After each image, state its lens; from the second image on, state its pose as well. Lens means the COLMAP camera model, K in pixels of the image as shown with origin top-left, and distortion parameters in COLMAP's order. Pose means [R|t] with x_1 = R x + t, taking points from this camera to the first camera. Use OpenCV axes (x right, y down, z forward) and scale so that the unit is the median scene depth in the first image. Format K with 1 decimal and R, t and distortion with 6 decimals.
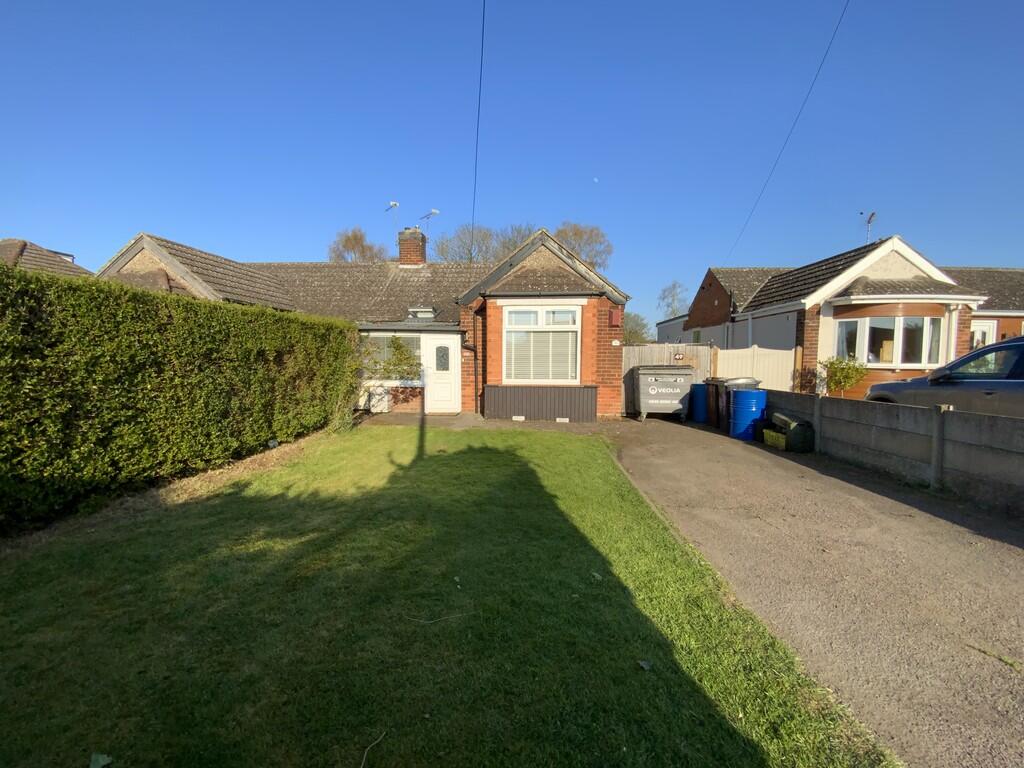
lens RADIAL K [[412.2, 0, 514.1], [0, 412.2, 383.1], [0, 0, 1]] dist [-0.000422, -0.002285]
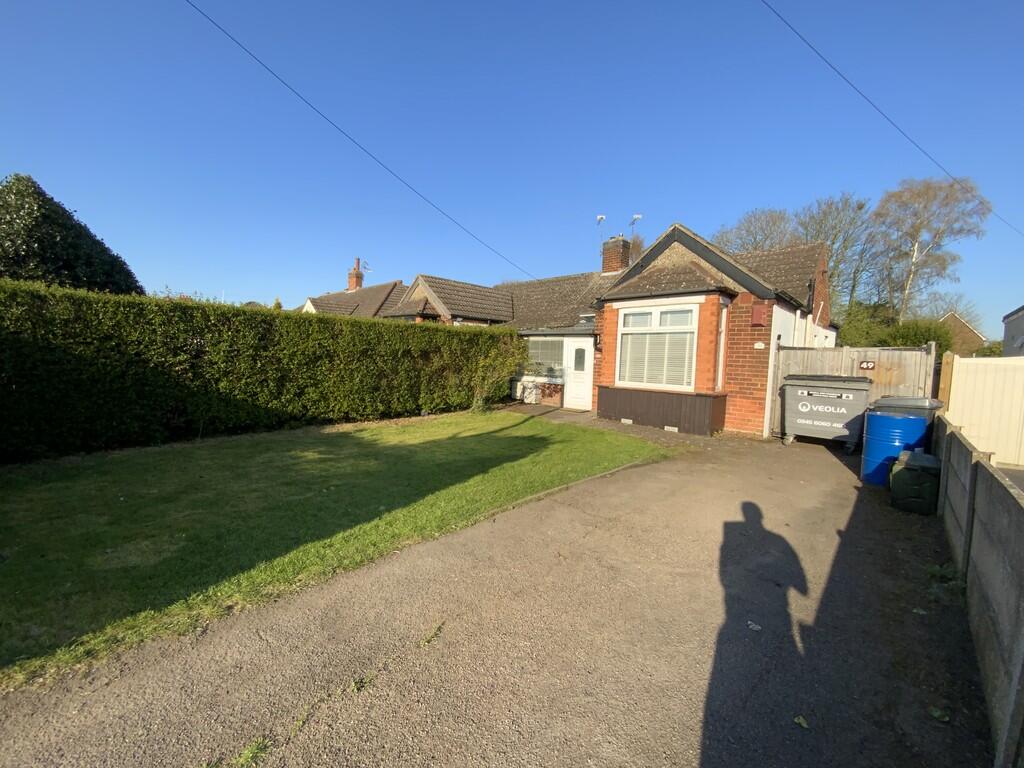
lens RADIAL K [[412.2, 0, 516.8], [0, 412.2, 386.2], [0, 0, 1]] dist [-0.000422, -0.002285]
pose [[0.766662, 0.064487, -0.638804, 0.437361], [-0.064192, 0.997657, 0.023673, -0.004852], [0.638834, 0.022857, 0.769005, 0.059495]]
